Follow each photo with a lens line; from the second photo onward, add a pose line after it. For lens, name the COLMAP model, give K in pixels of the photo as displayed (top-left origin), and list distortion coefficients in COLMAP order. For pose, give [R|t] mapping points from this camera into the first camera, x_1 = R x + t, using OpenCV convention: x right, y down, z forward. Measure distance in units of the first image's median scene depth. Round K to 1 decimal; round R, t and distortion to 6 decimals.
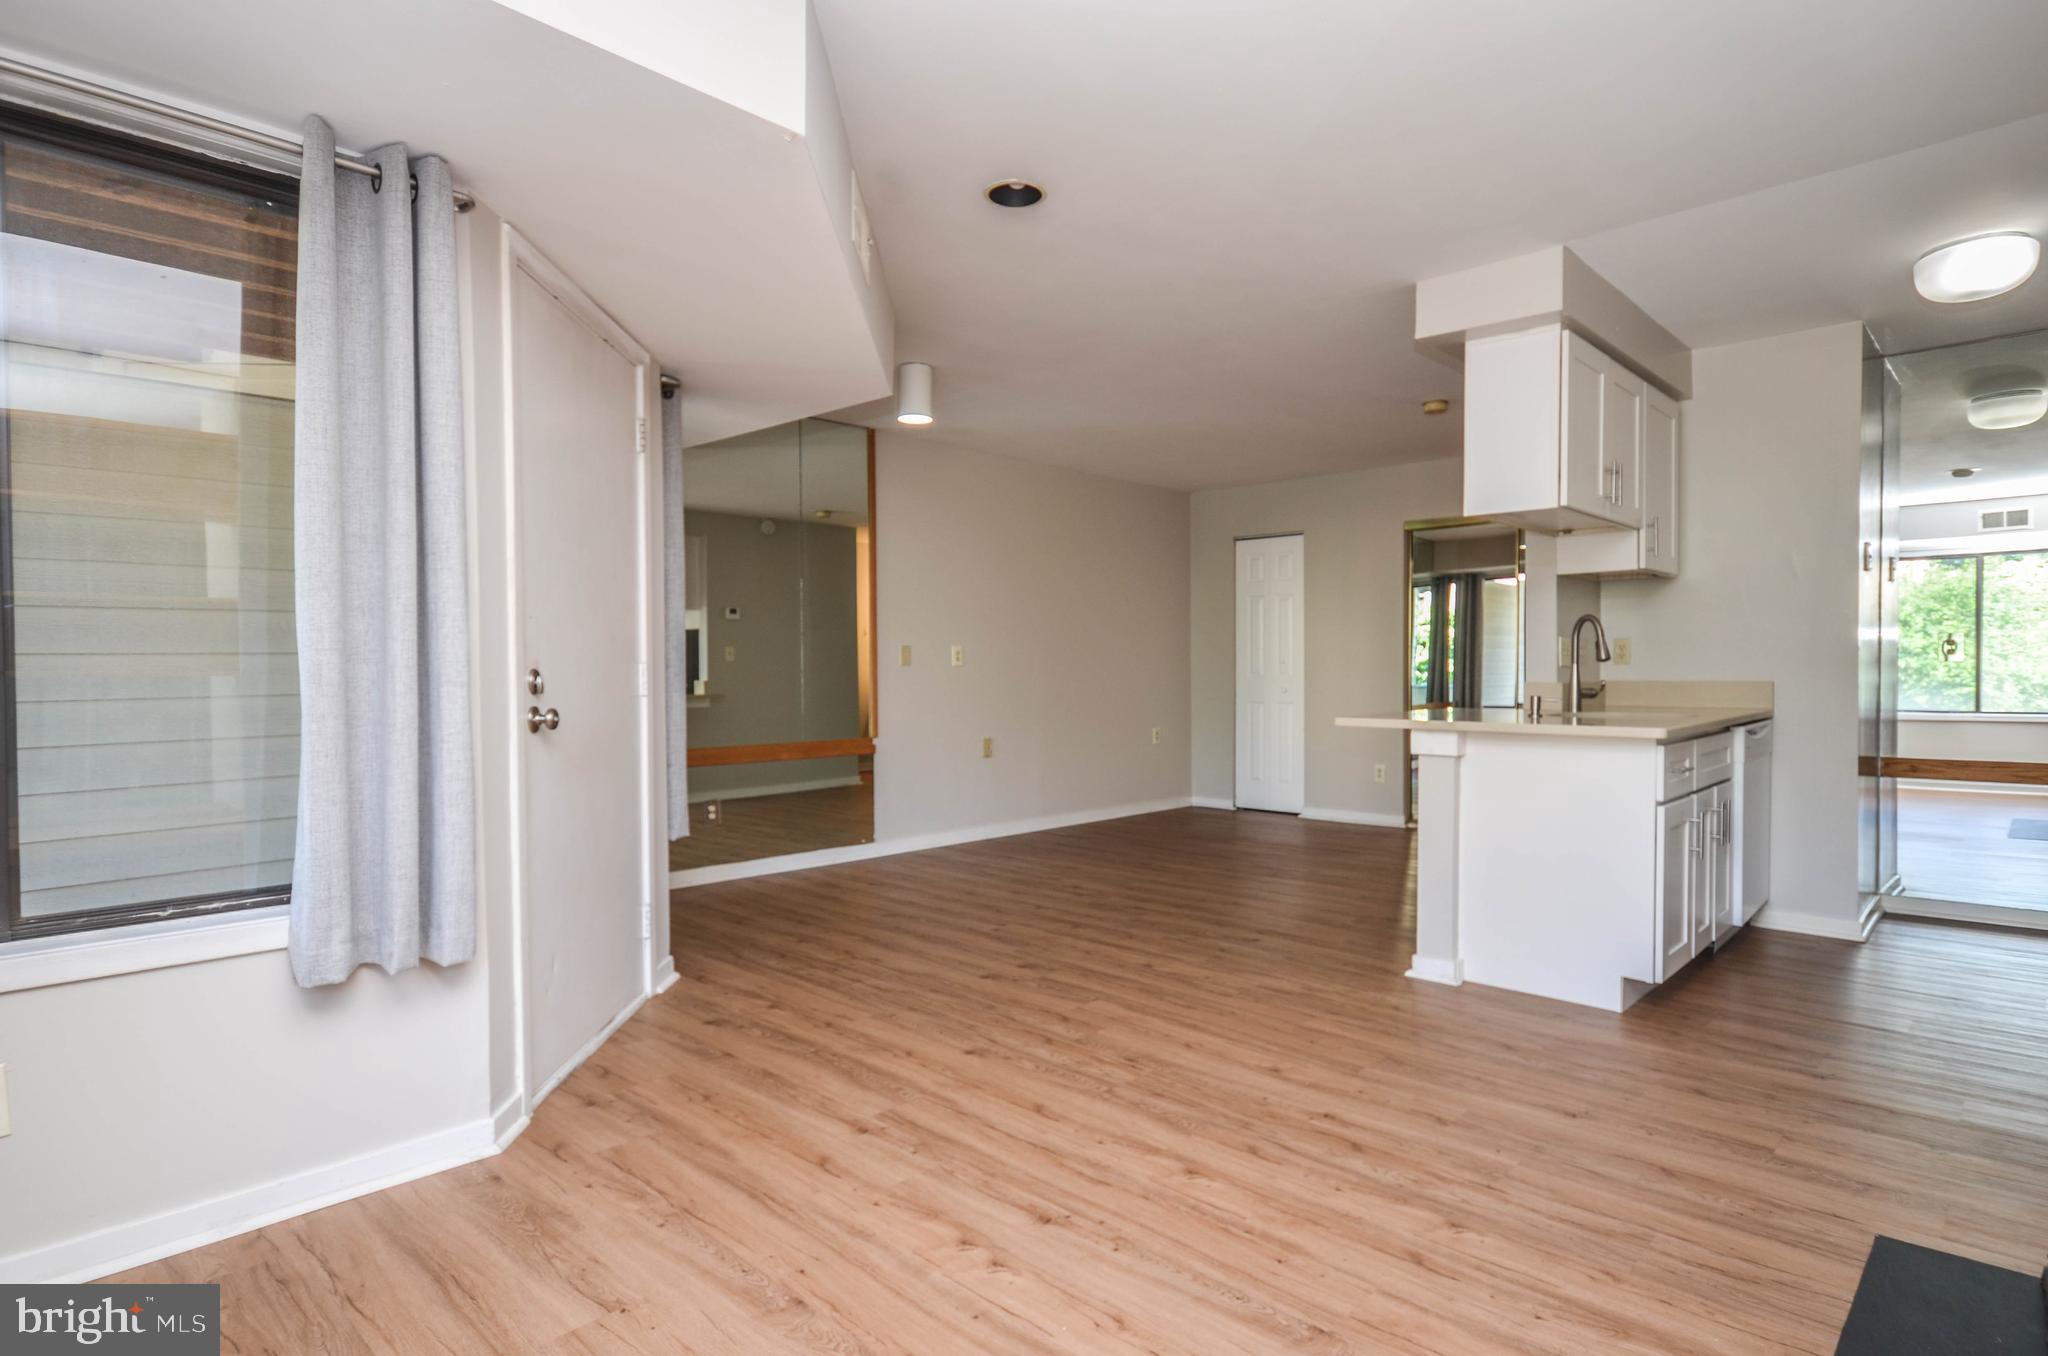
lens RADIAL K [[1090.5, 0, 1043.2], [0, 1090.5, 669.9], [0, 0, 1]] dist [0.013504, -0.000847]
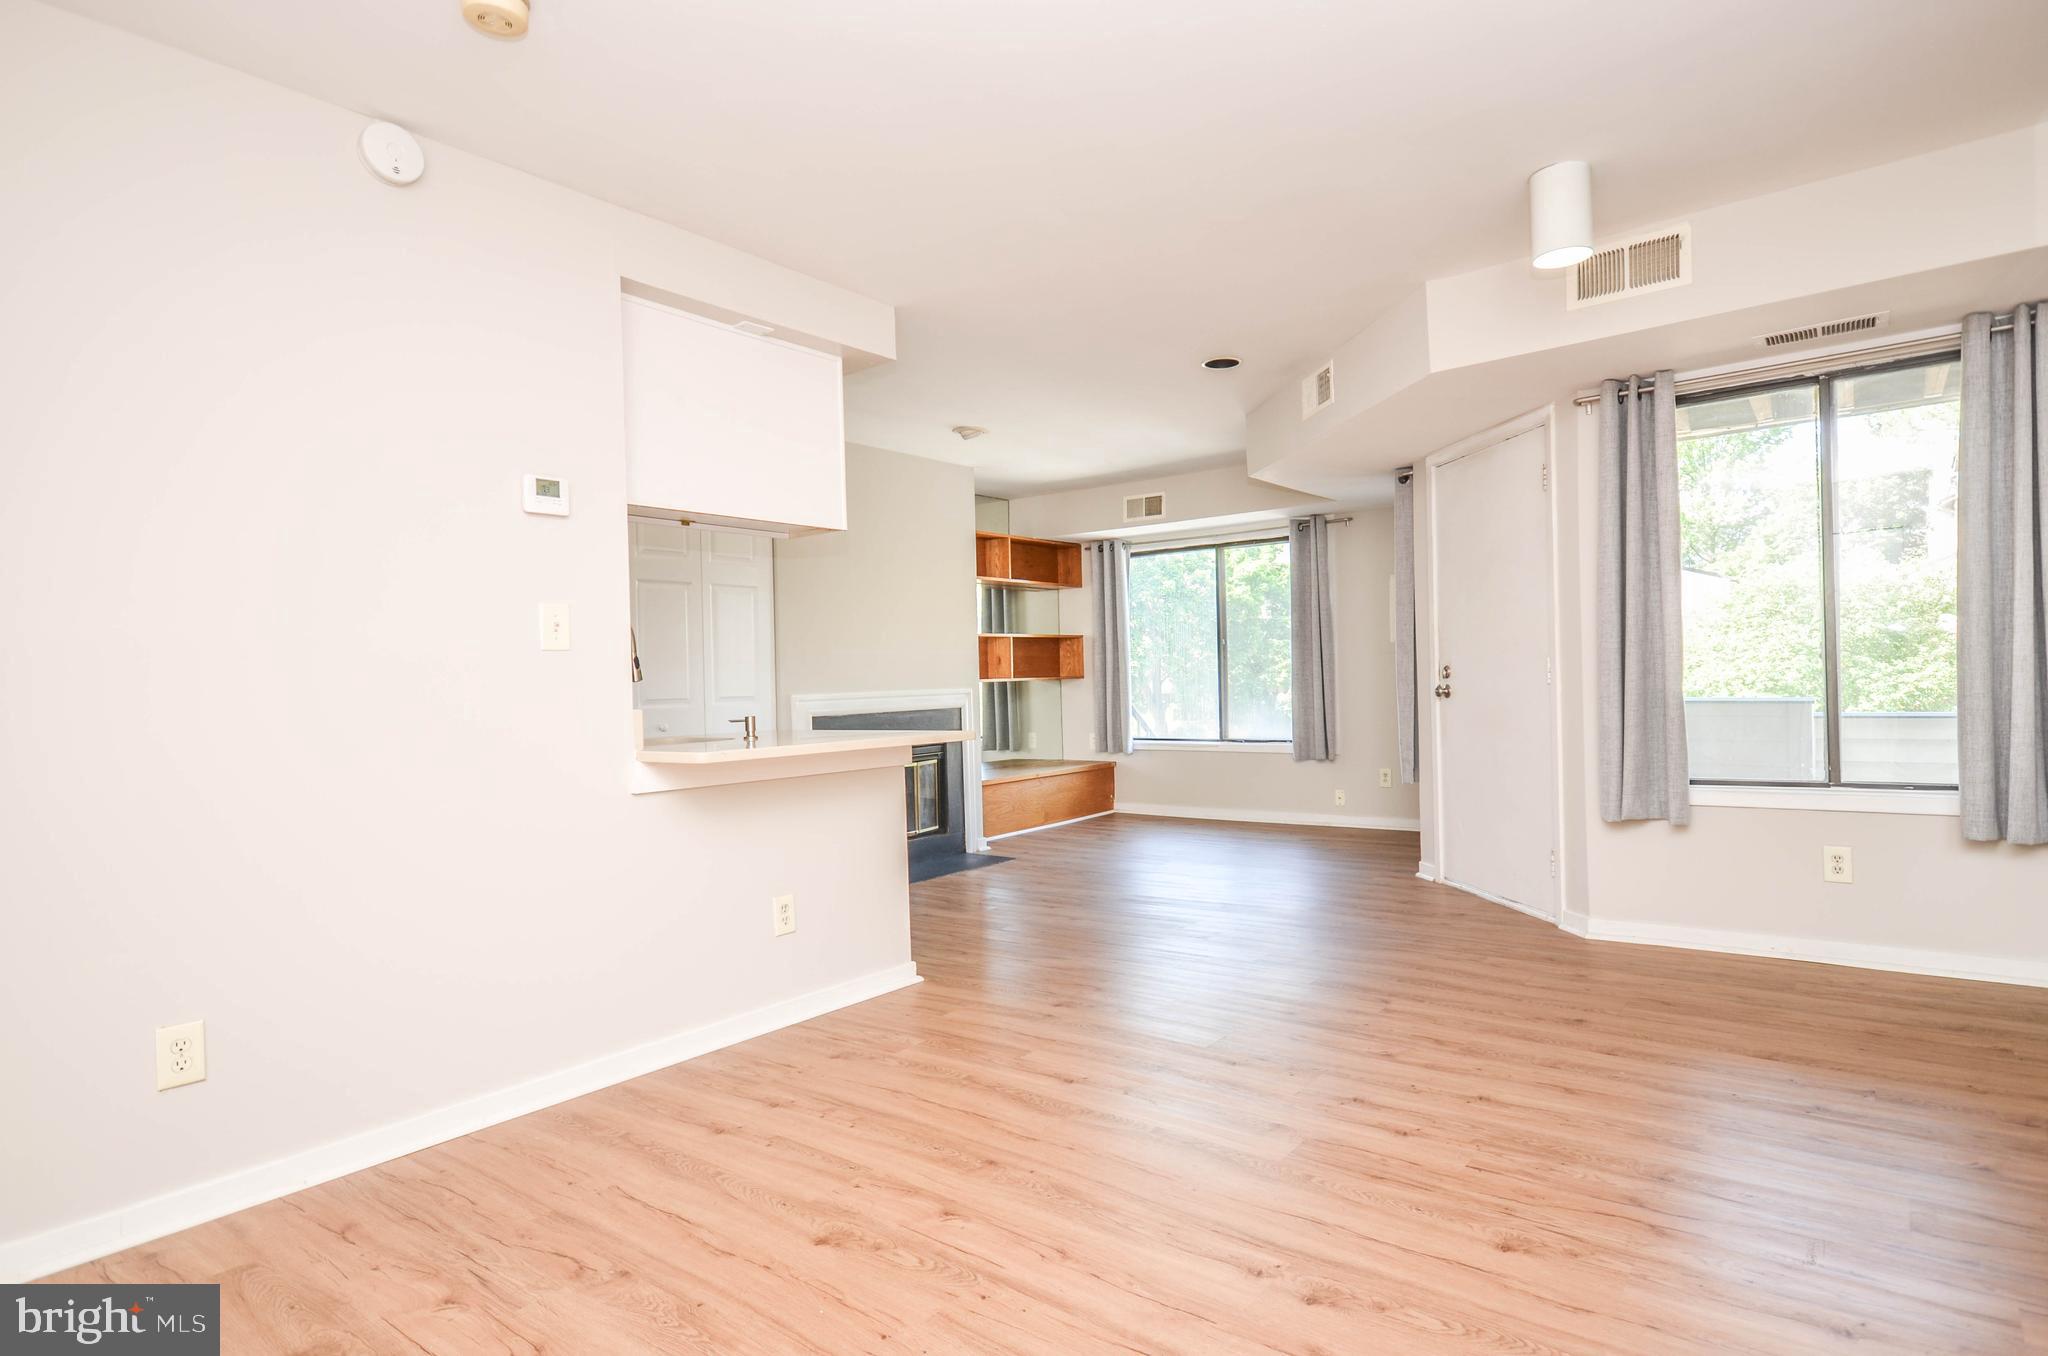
lens RADIAL K [[1090.5, 0, 1053.2], [0, 1090.5, 689.1], [0, 0, 1]] dist [0.013504, -0.000847]
pose [[-0.994666, 0.031324, -0.098275, 0.312174], [0.030493, 0.999485, 0.009950, -0.001739], [0.098536, 0.006900, -0.995110, 2.081547]]
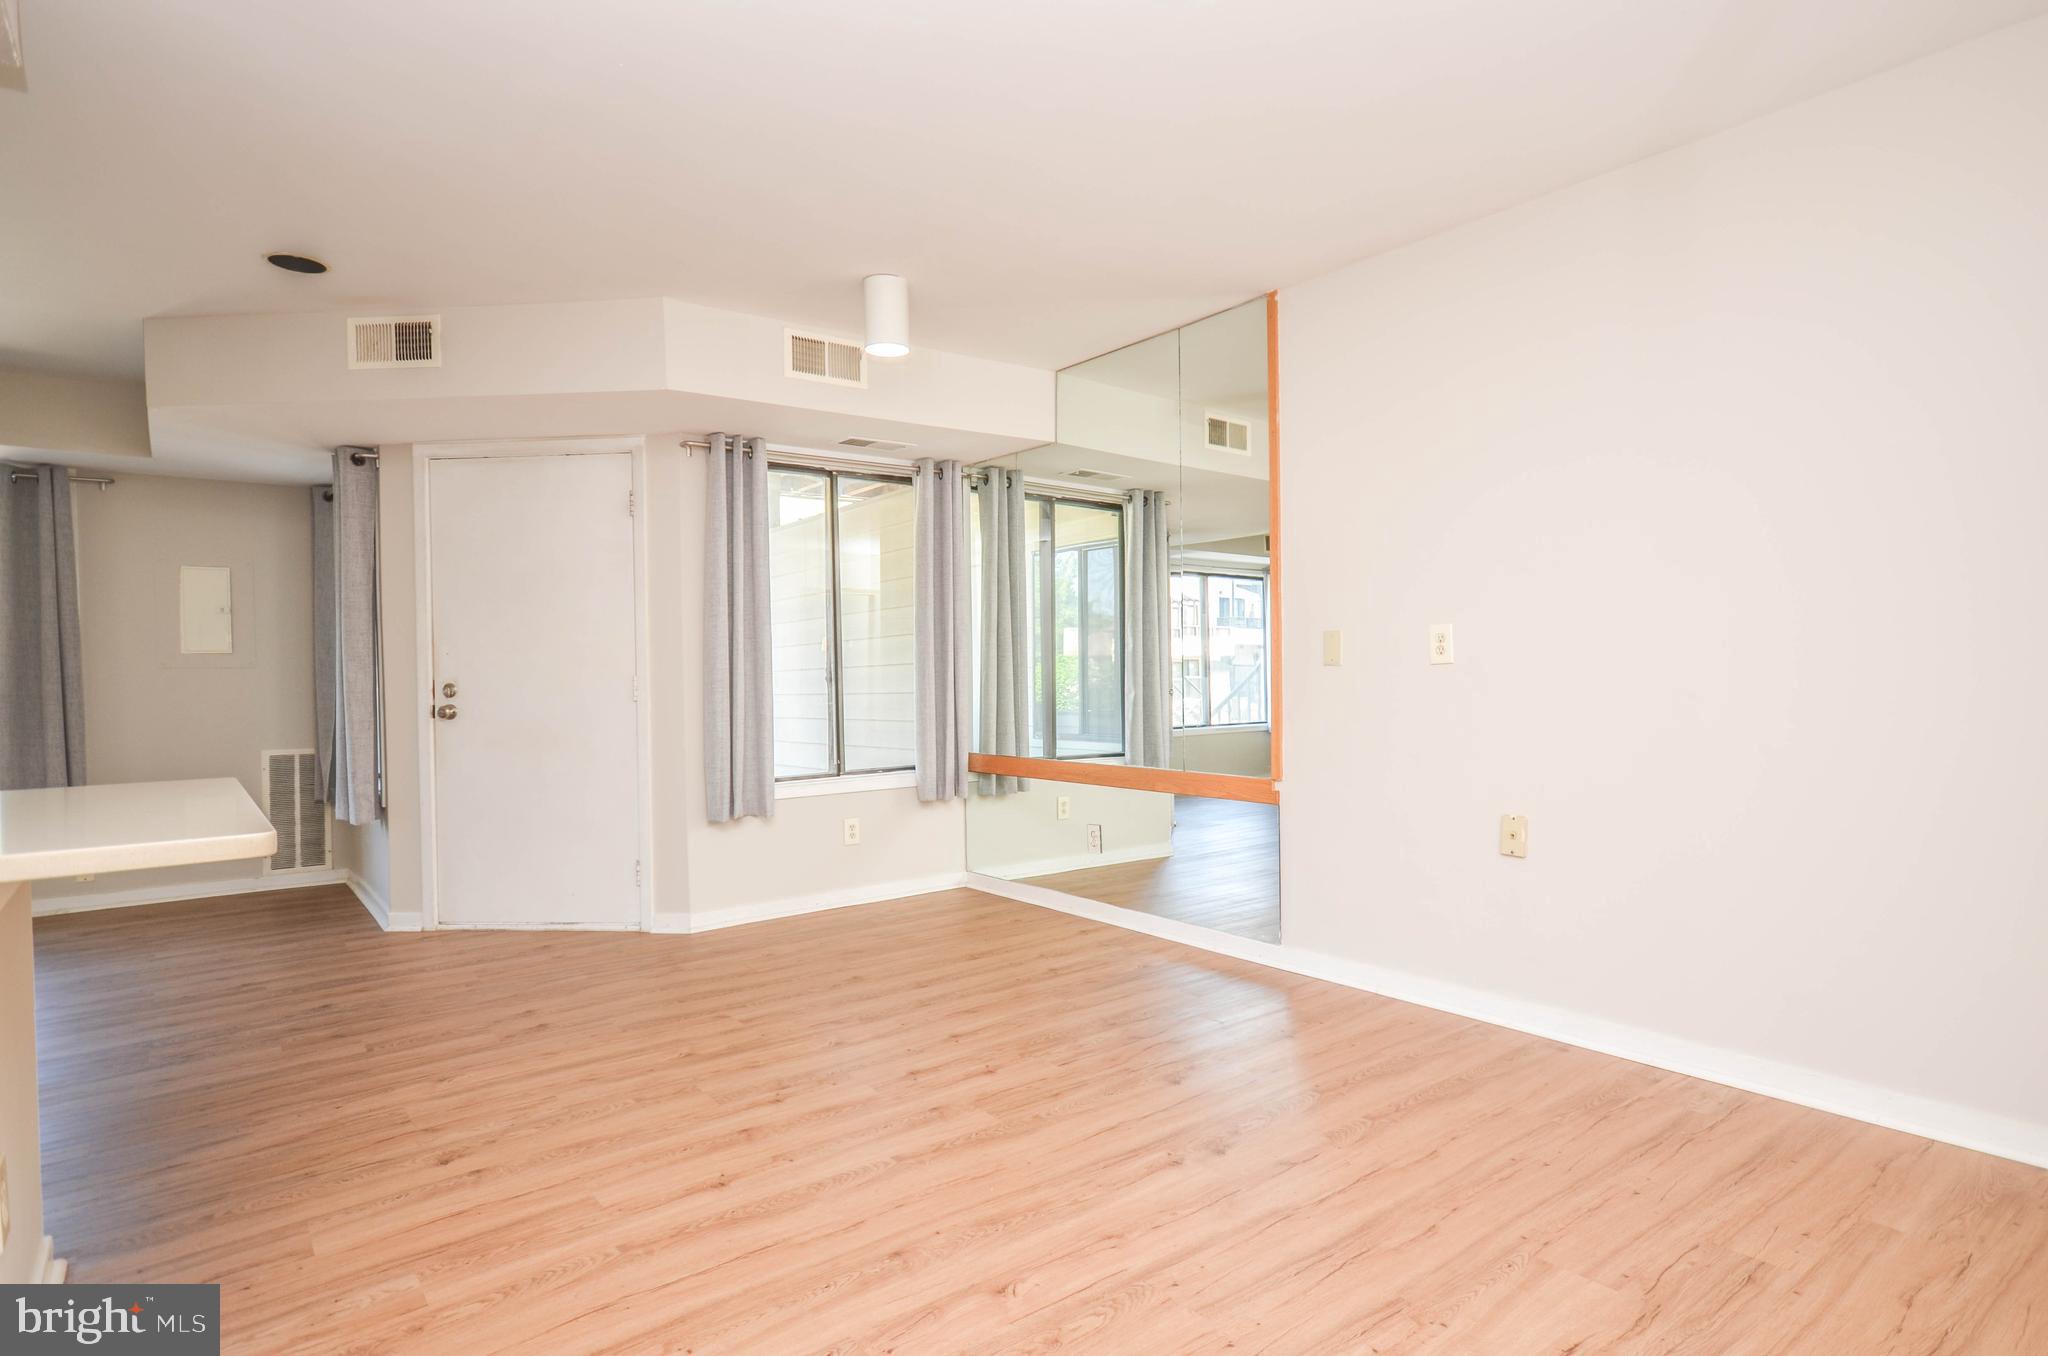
lens RADIAL K [[1090.5, 0, 1047.4], [0, 1090.5, 685.8], [0, 0, 1]] dist [0.013504, -0.000847]
pose [[-0.149261, 0.016787, -0.988655, 0.815740], [0.016097, 0.999765, 0.014546, -0.007417], [0.988667, -0.013744, -0.149496, 1.599952]]
